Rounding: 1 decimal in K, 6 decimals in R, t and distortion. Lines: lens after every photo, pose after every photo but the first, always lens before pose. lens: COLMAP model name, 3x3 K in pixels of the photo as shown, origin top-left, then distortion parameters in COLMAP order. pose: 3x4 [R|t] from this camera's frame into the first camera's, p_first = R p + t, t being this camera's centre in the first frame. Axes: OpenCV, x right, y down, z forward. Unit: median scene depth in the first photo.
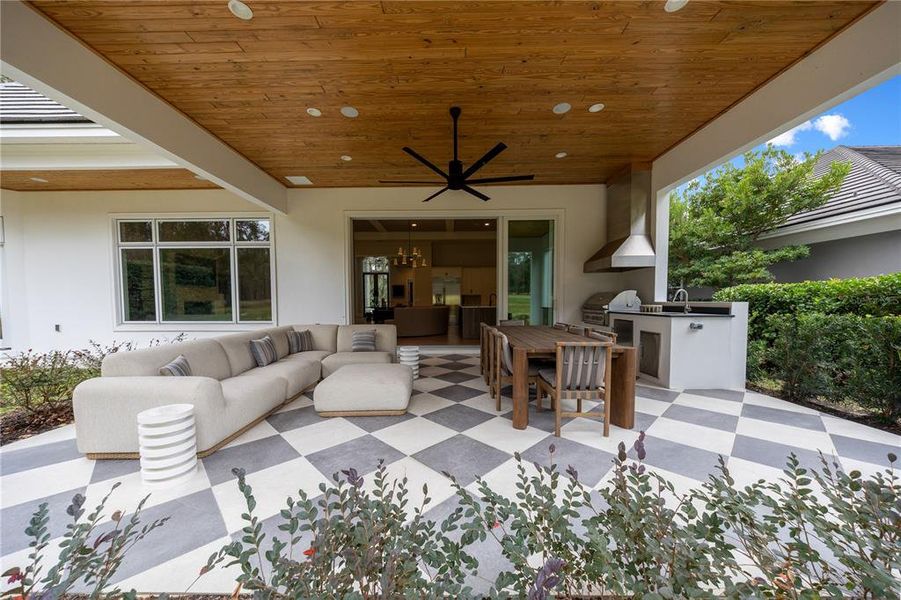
lens RADIAL K [[301.3, 0, 443.3], [0, 301.3, 315.0], [0, 0, 1]] dist [-0.000371, -0.000305]
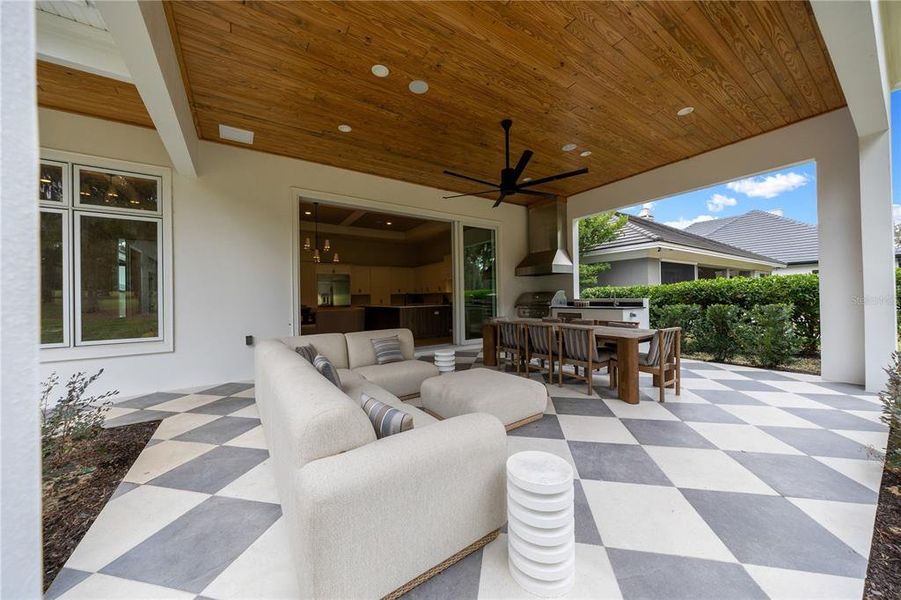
lens RADIAL K [[301.3, 0, 438.6], [0, 301.3, 298.8], [0, 0, 1]] dist [-0.000371, -0.000305]
pose [[0.836784, -0.013054, 0.547377, -0.547575], [0.041063, 0.998396, -0.038965, -0.016765], [-0.545991, 0.055082, 0.835978, 0.197261]]
